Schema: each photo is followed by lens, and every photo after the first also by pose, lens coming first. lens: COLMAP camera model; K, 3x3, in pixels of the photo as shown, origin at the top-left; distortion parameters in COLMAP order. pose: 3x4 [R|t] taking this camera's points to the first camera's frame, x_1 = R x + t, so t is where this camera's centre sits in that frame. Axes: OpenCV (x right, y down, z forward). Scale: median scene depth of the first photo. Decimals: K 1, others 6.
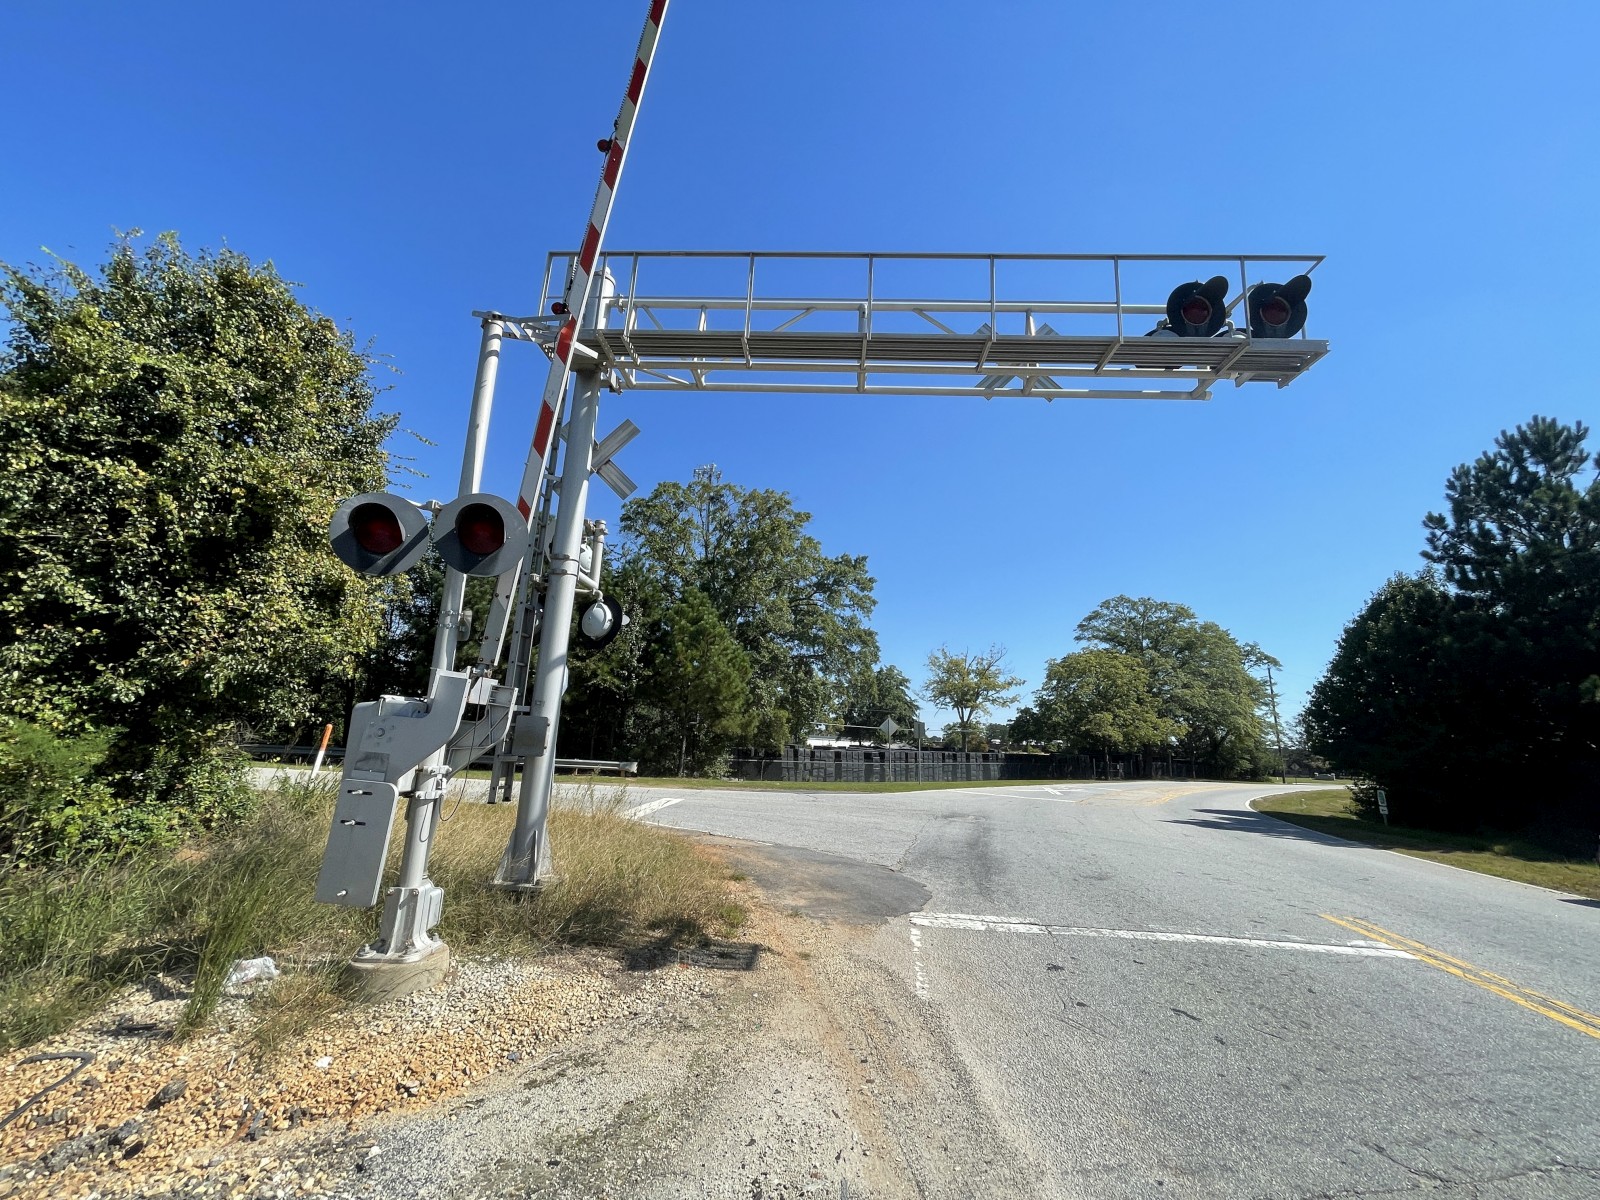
lens RADIAL K [[644.4, 0, 804.9], [0, 644.4, 593.0], [0, 0, 1]] dist [-0.001148, -0.000312]
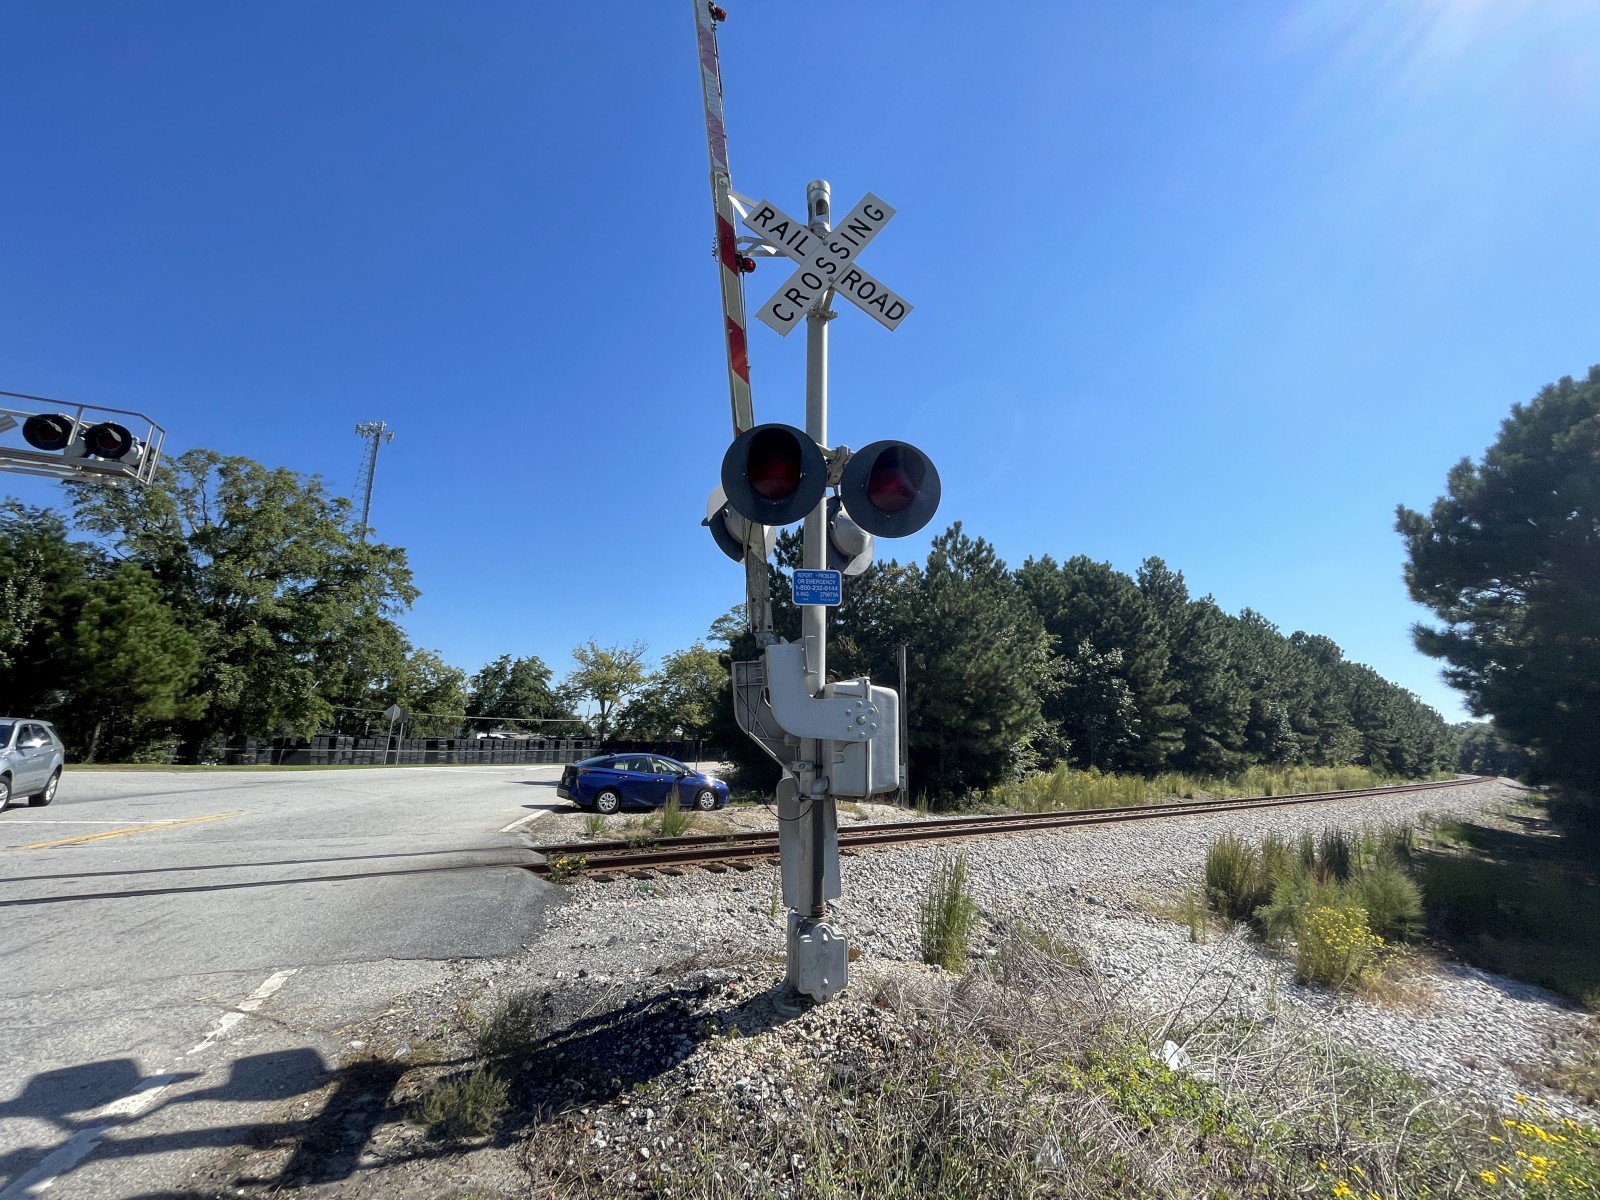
lens RADIAL K [[644.4, 0, 804.9], [0, 644.4, 593.0], [0, 0, 1]] dist [-0.001148, -0.000312]
pose [[0.916051, 0.072947, 0.394372, 1.327826], [-0.076285, 0.997060, -0.007231, -0.128772], [-0.393740, -0.023461, 0.918922, -0.943347]]
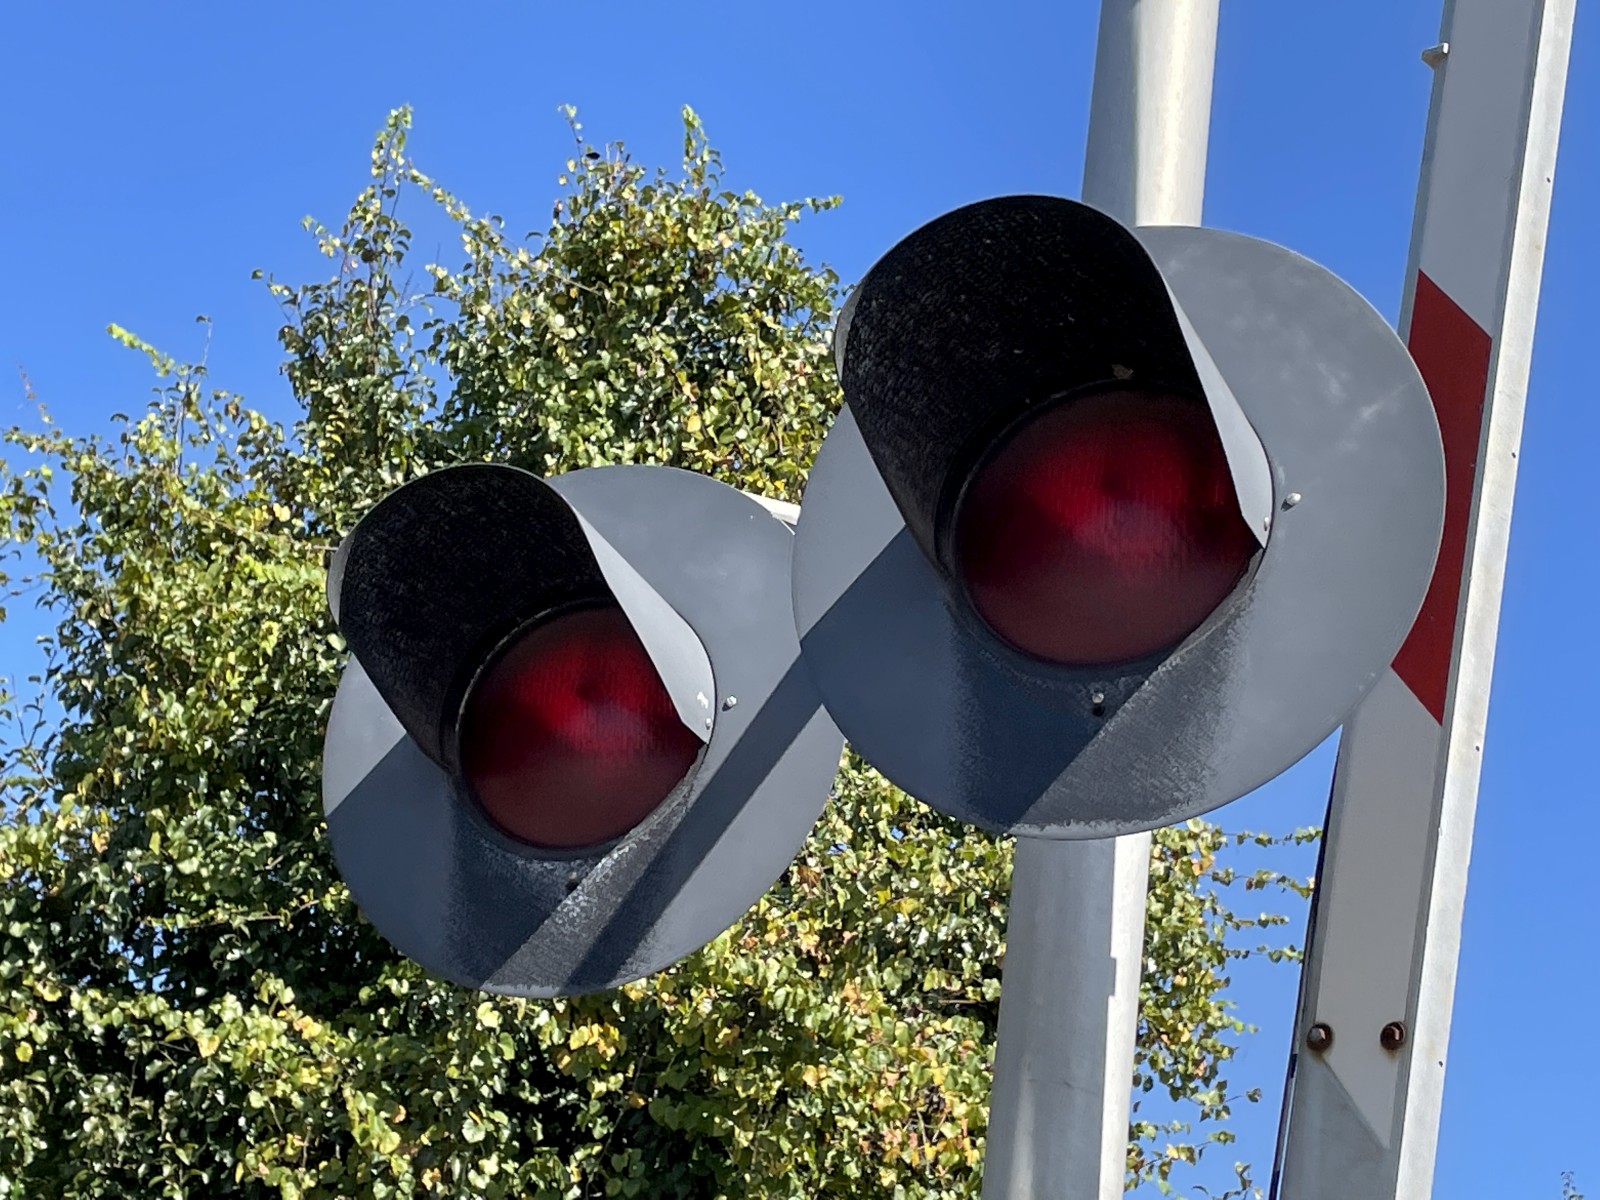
lens RADIAL K [[3185.2, 0, 800.0], [0, 3185.2, 600.0], [0, 0, 1]] dist [0.046811, 0.220371]
pose [[0.713827, -0.264338, -0.648519, -0.073643], [0.058943, 0.945421, -0.320476, 0.058554], [0.697837, 0.190539, 0.690448, 0.265478]]
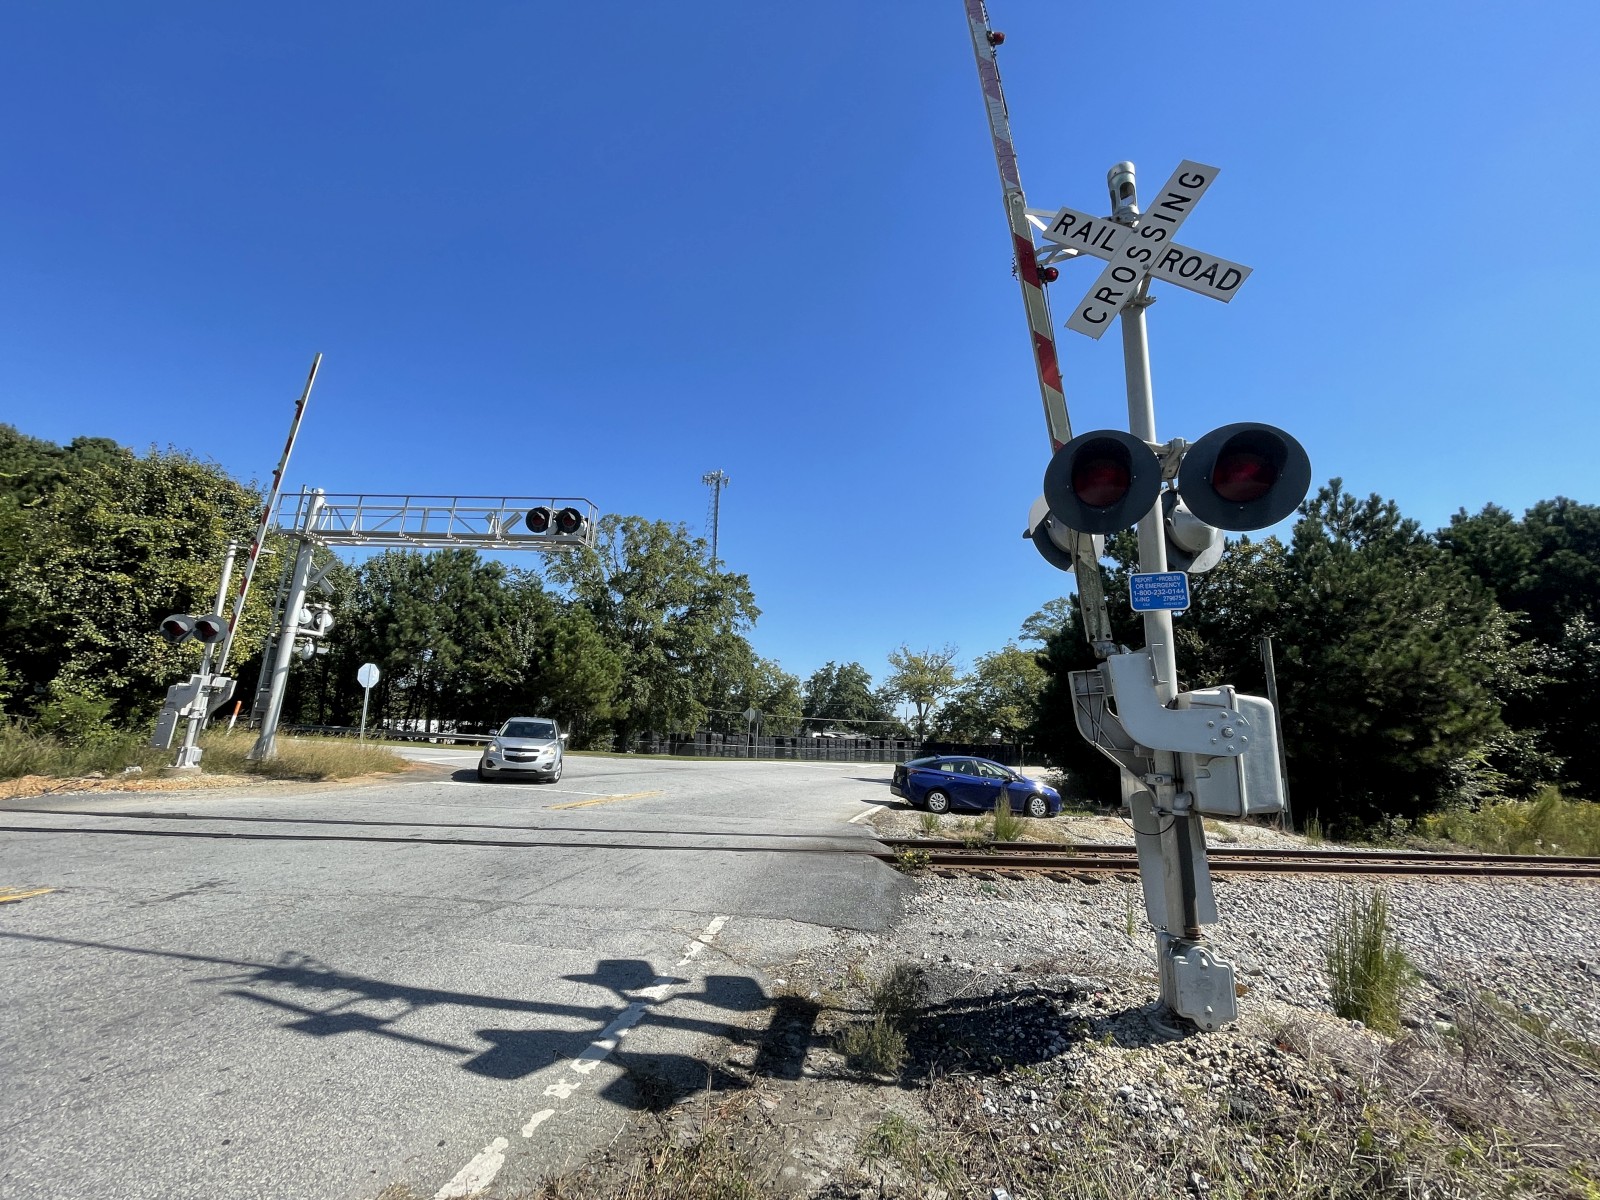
lens RADIAL K [[644.4, 0, 804.9], [0, 644.4, 593.0], [0, 0, 1]] dist [-0.001148, -0.000312]
pose [[0.998250, -0.006240, -0.058803, 1.304224], [0.006619, 0.999959, 0.006254, -0.138984], [0.058762, -0.006633, 0.998250, -0.972685]]
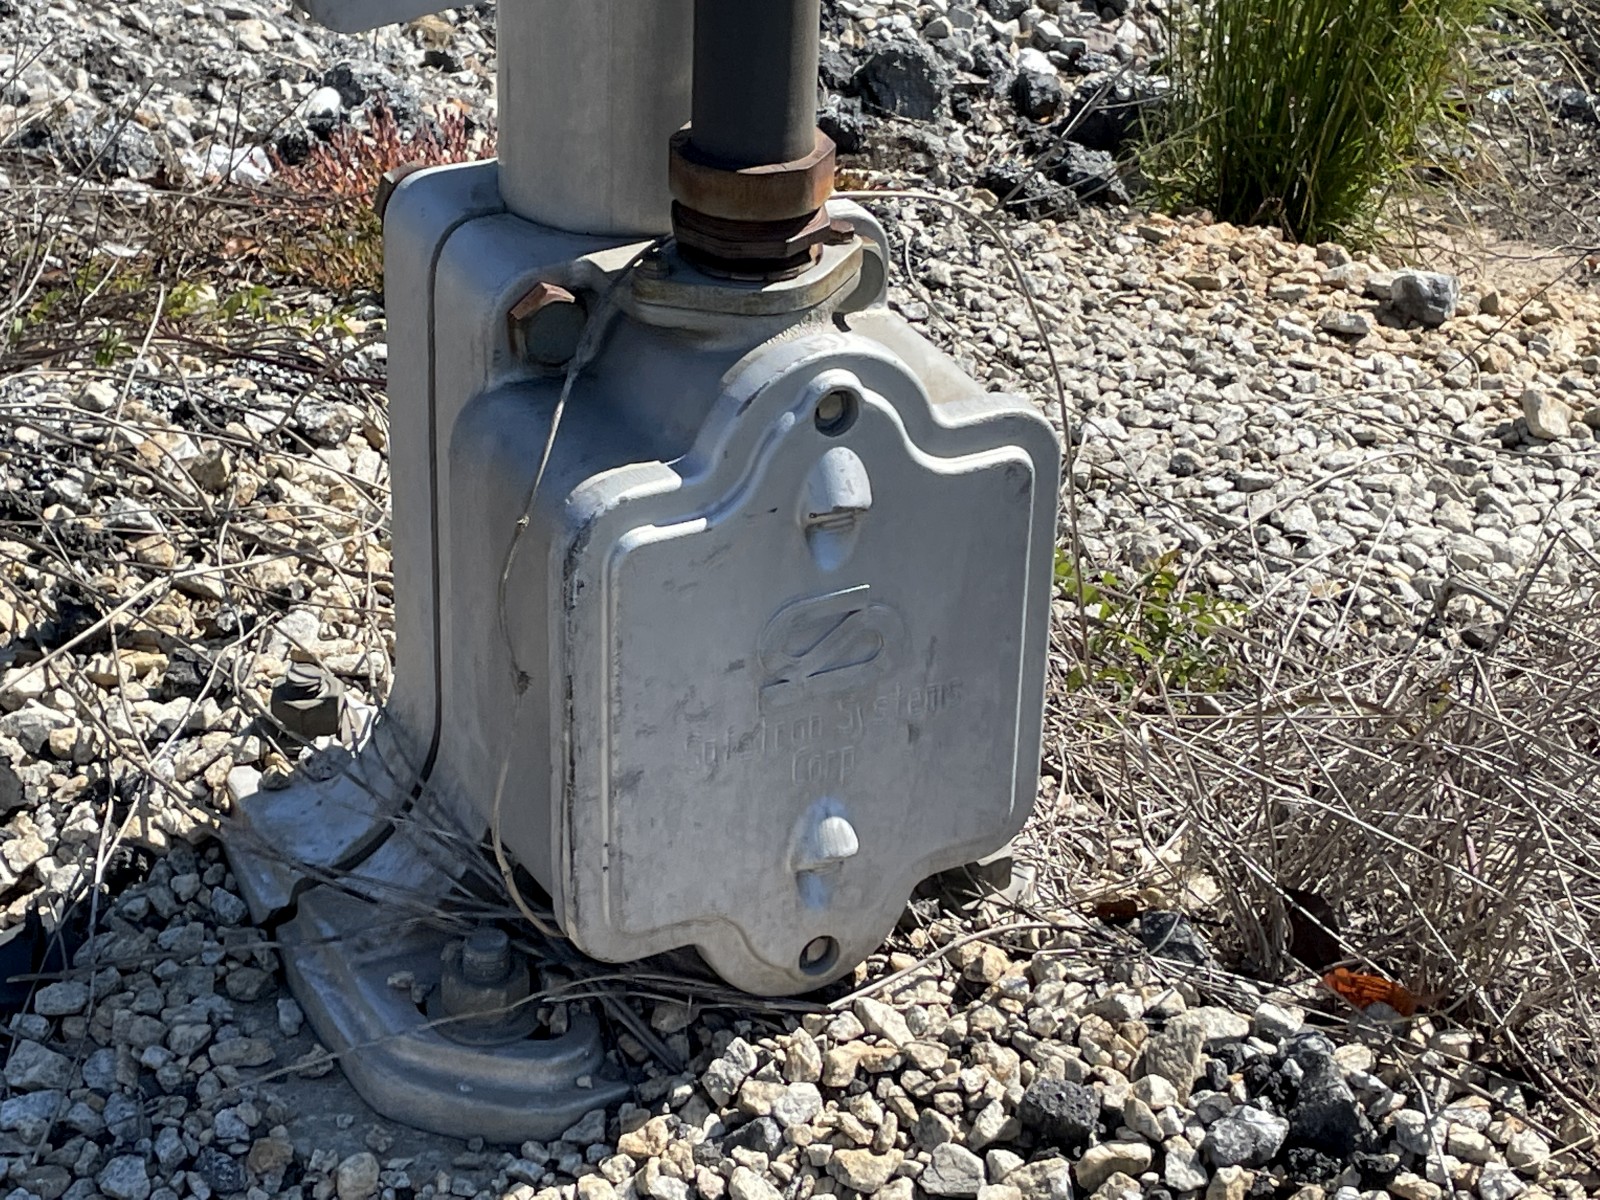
lens RADIAL K [[3186.6, 0, 800.0], [0, 3186.6, 600.0], [0, 0, 1]] dist [0.000446, -0.002628]
pose [[0.832439, -0.261632, 0.488461, 1.413271], [-0.124567, 0.770593, 0.625036, -0.034554], [-0.539933, -0.581150, 0.608881, -0.717226]]
